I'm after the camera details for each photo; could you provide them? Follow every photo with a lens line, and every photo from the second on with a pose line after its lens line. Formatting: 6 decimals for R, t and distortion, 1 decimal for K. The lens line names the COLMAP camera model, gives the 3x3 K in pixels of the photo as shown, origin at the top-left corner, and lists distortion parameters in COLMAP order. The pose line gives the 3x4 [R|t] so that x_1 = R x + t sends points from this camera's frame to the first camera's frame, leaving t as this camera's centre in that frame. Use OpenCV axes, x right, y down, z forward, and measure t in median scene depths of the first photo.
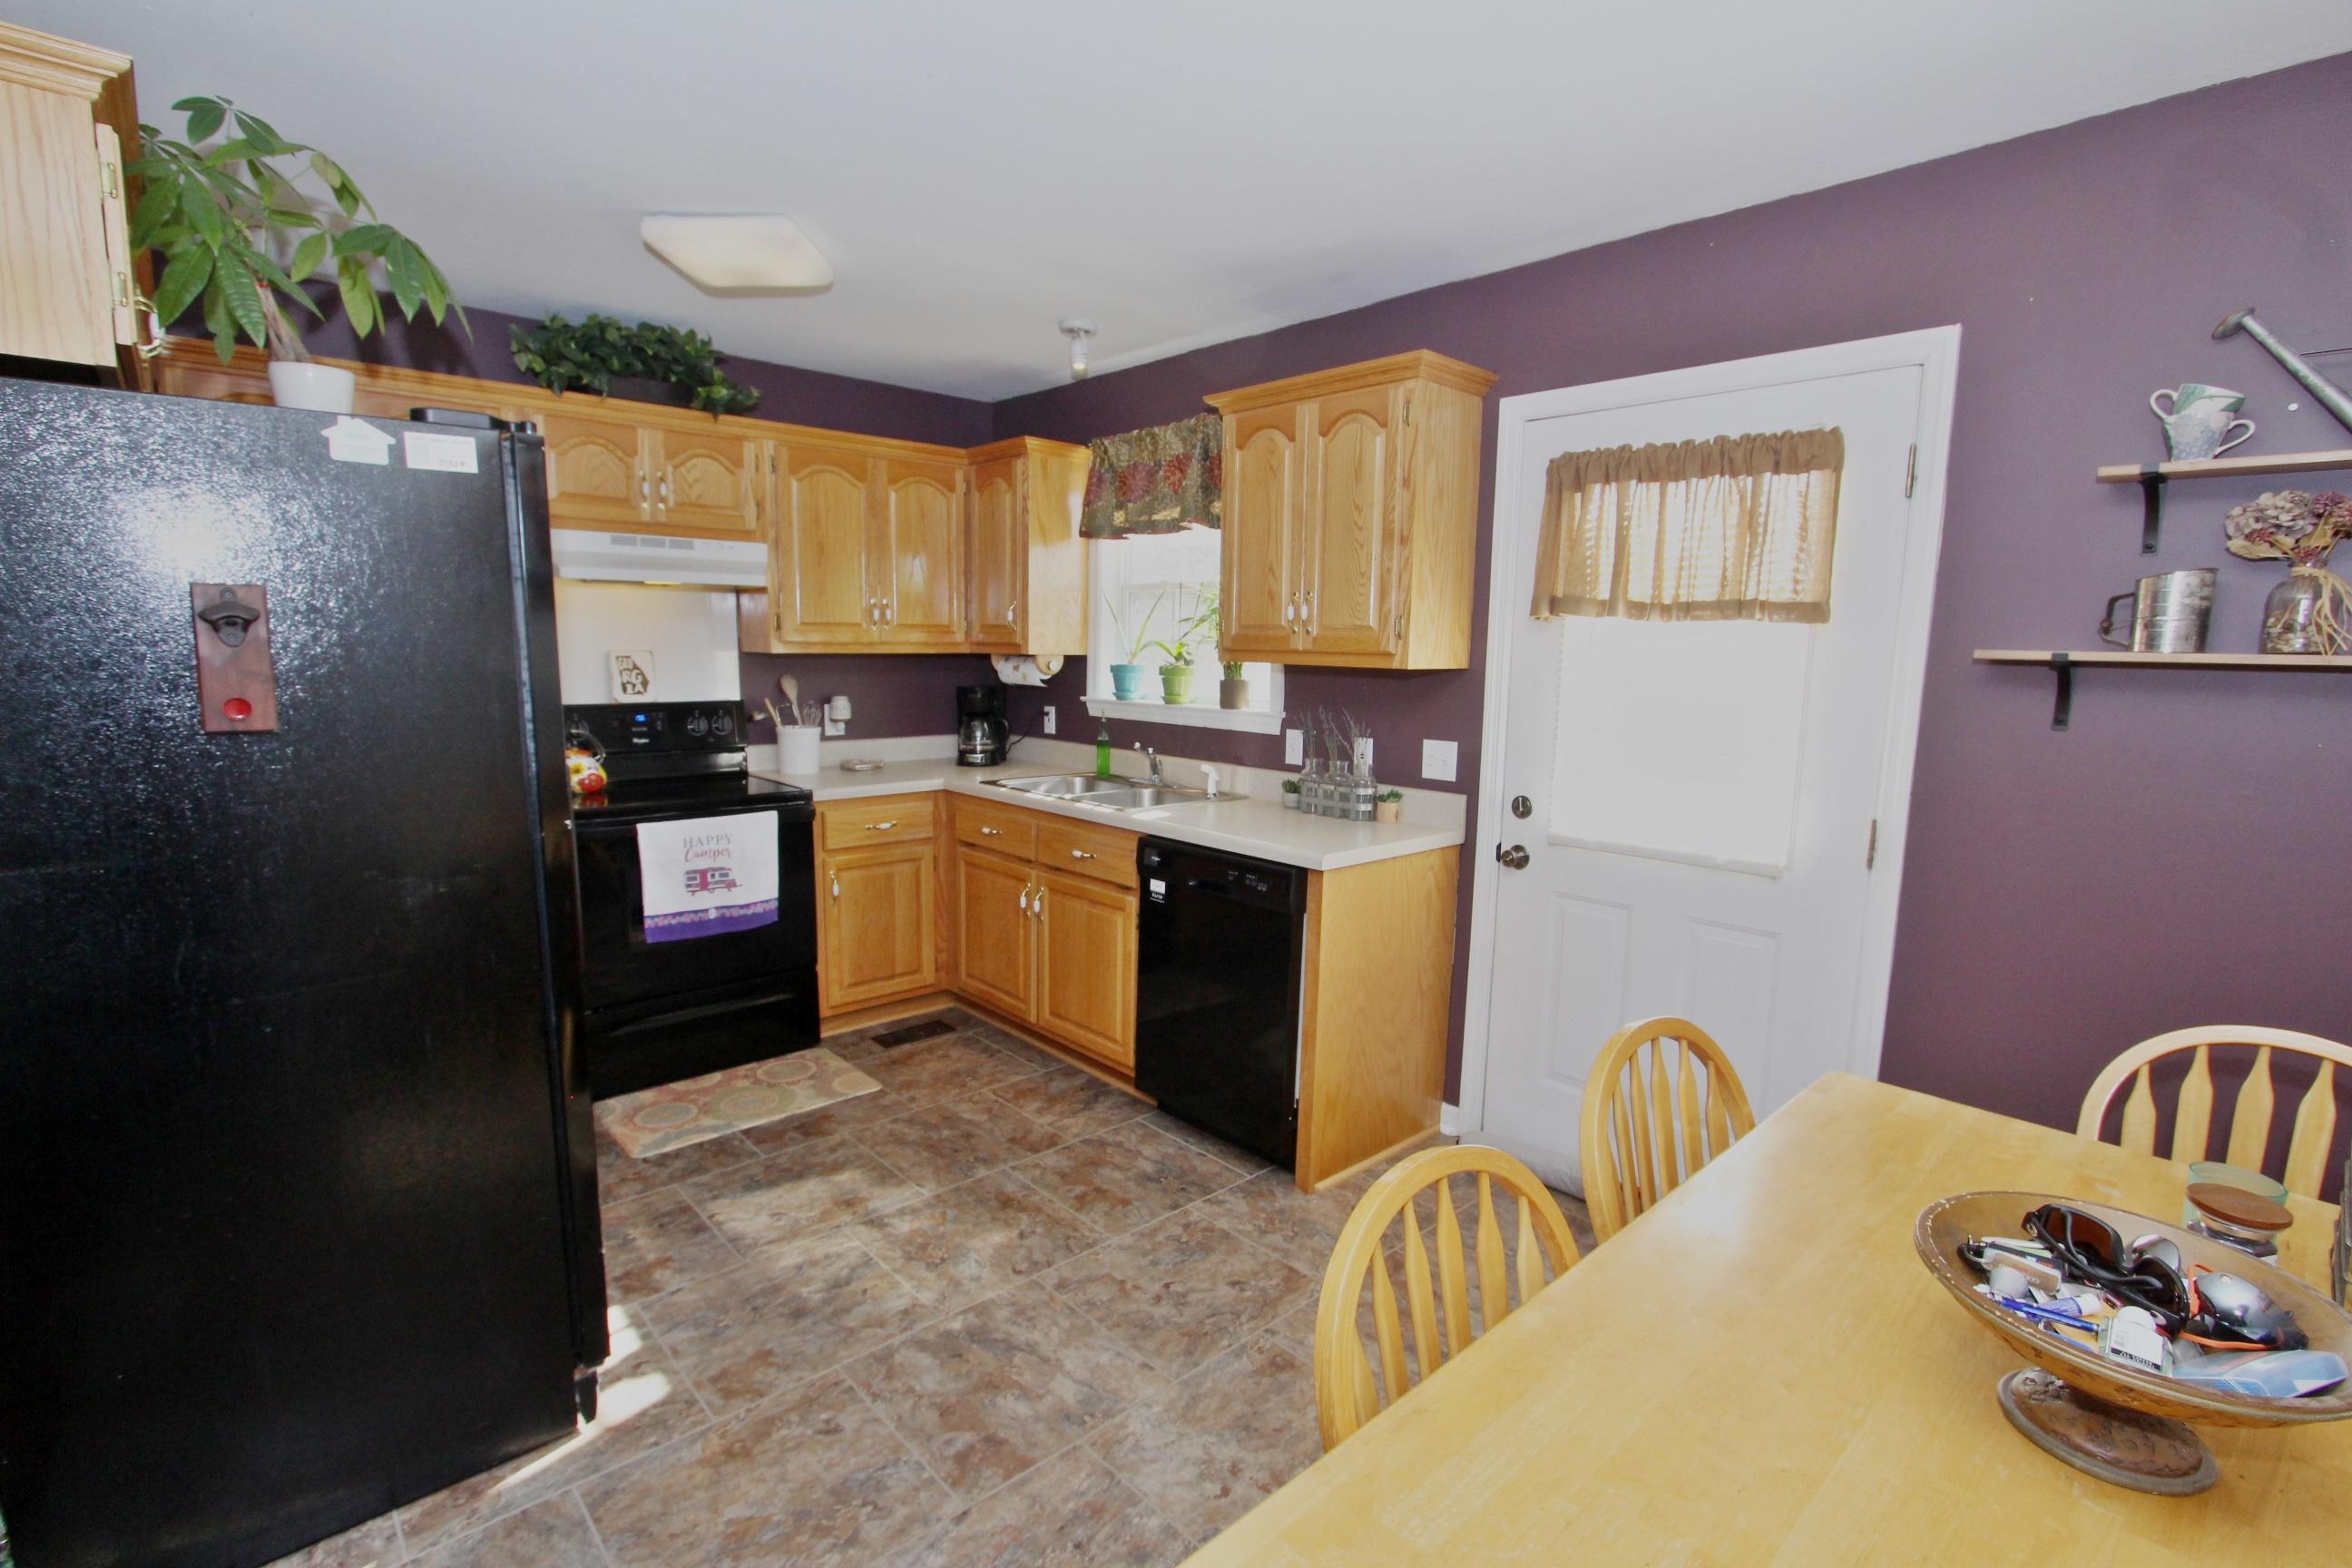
lens RADIAL K [[1082.3, 0, 1182.9], [0, 1082.3, 792.3], [0, 0, 1]] dist [-0.020805, 0.003519]
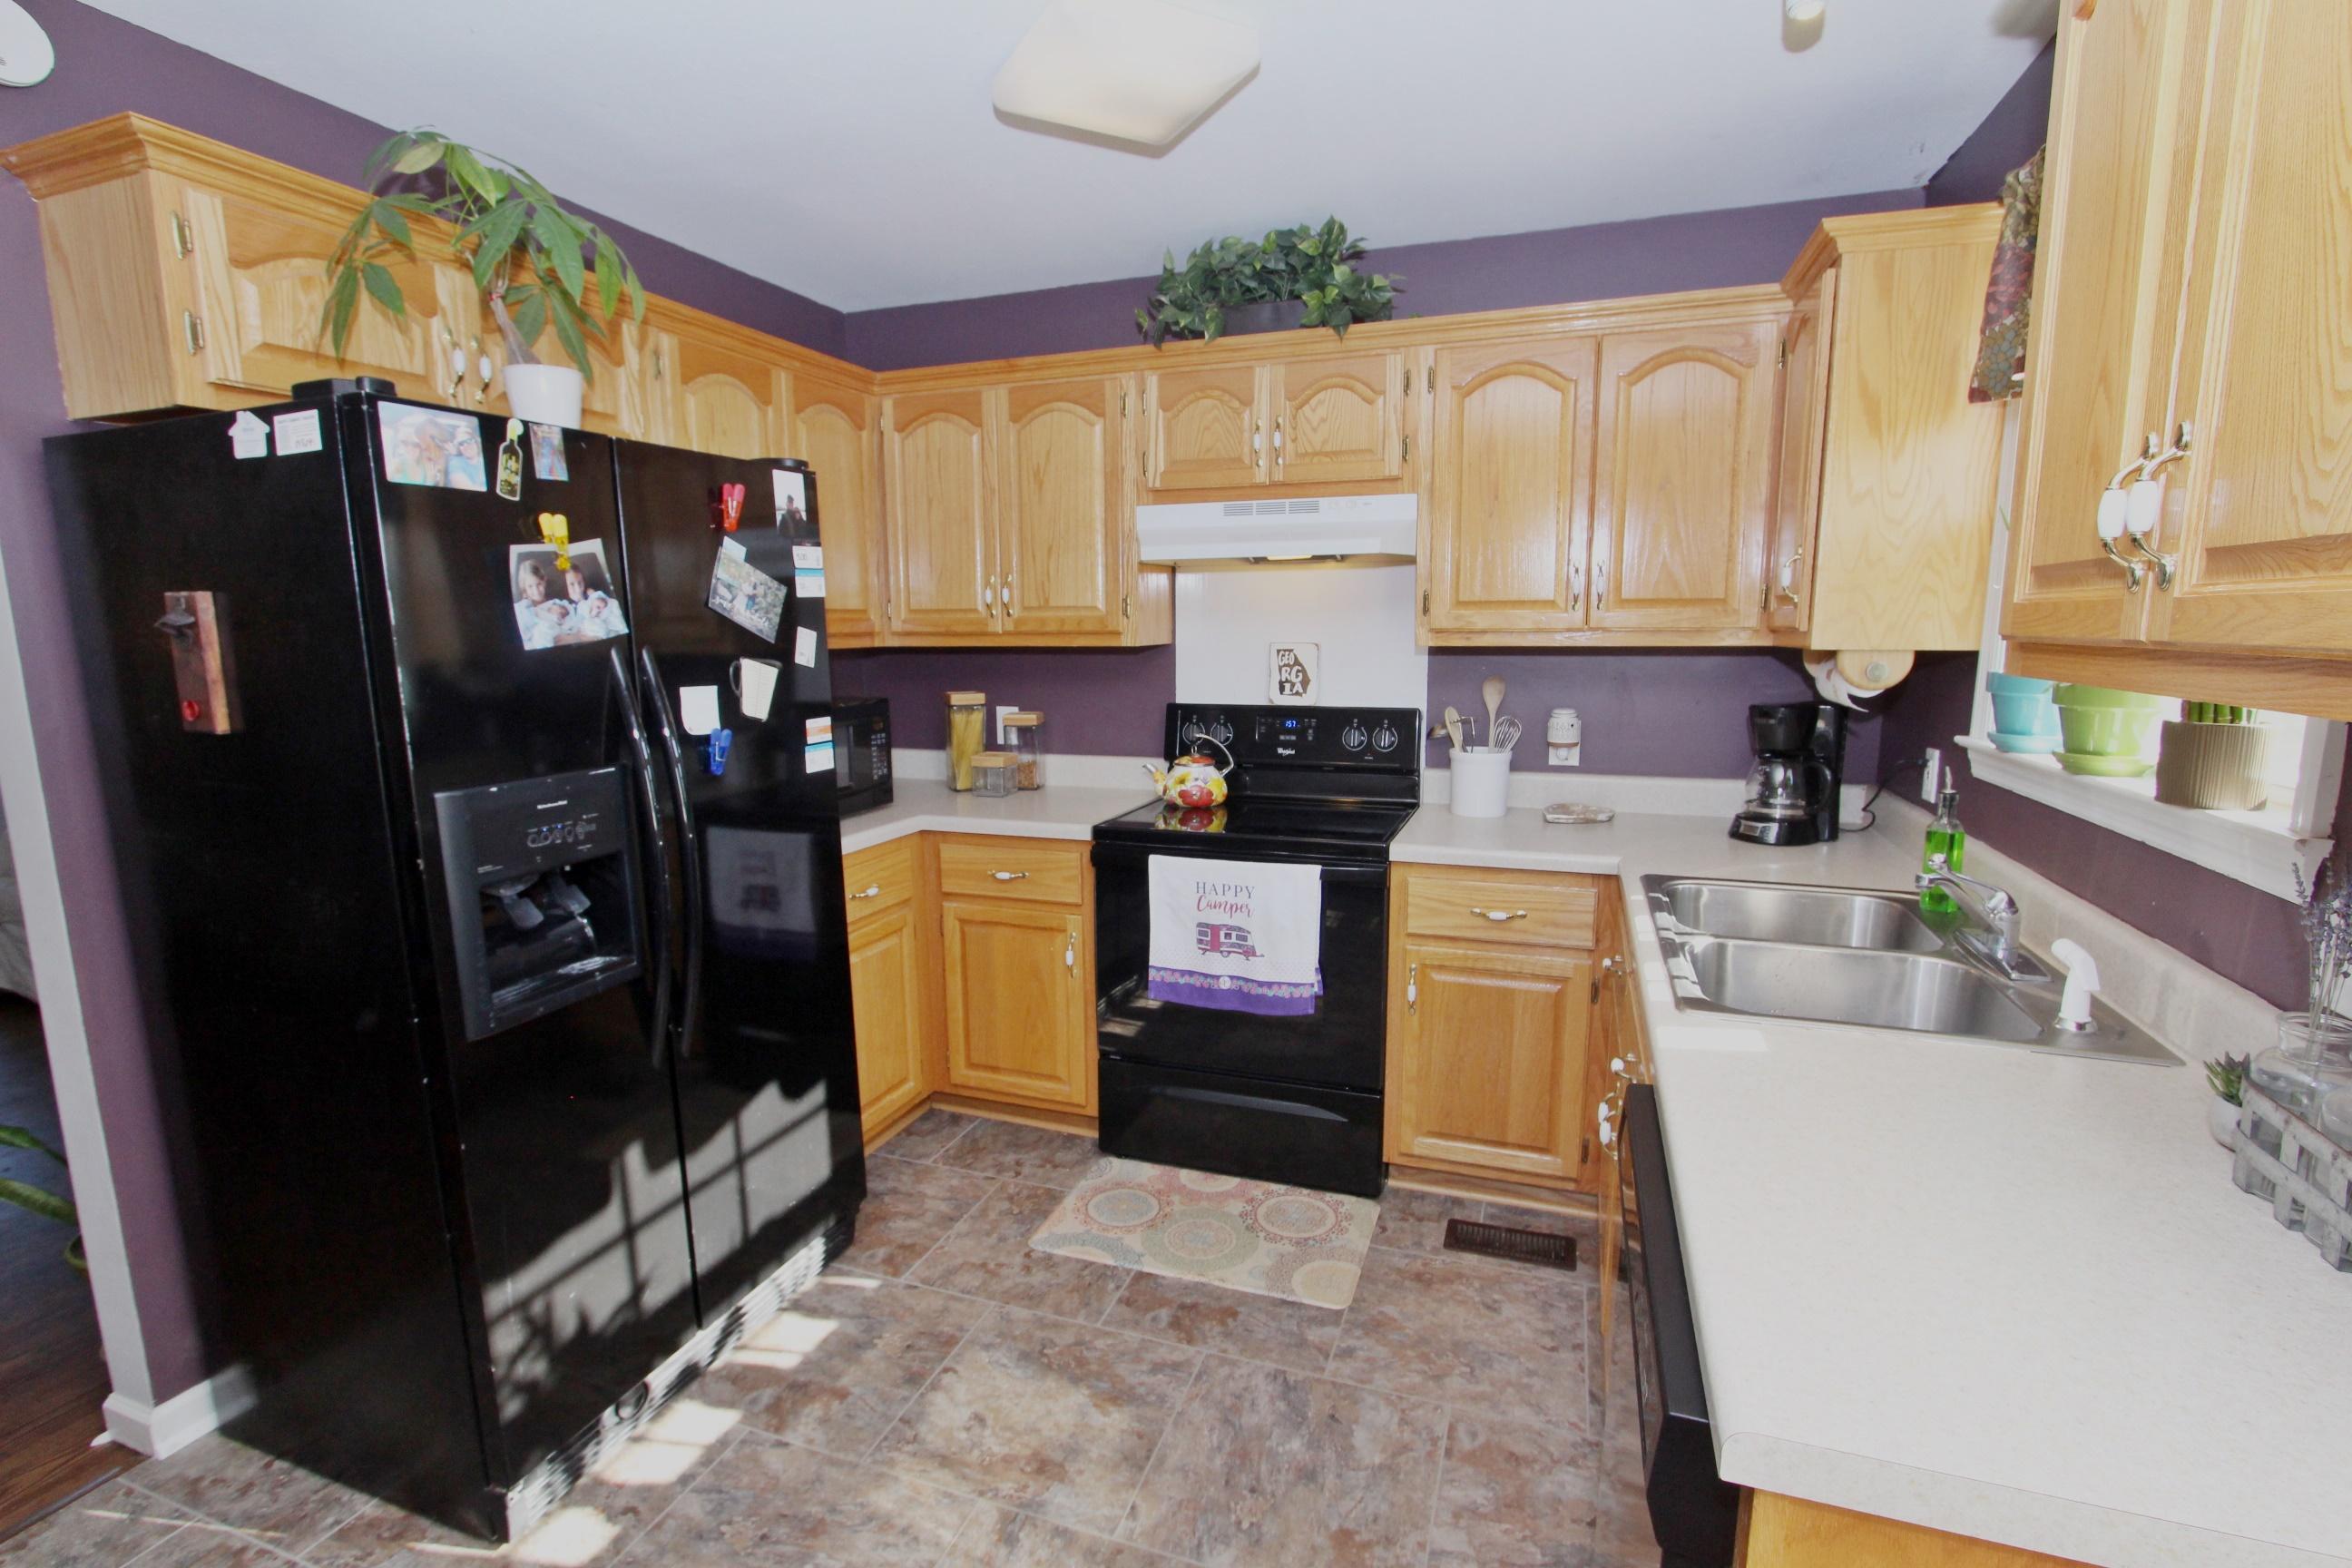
lens RADIAL K [[1082.3, 0, 1182.5], [0, 1082.3, 797.5], [0, 0, 1]] dist [-0.020805, 0.003519]
pose [[0.460588, 0.123239, -0.879017, 0.236491], [-0.107373, 0.990778, 0.082646, -0.087421], [0.881096, 0.056316, 0.469573, 0.642113]]
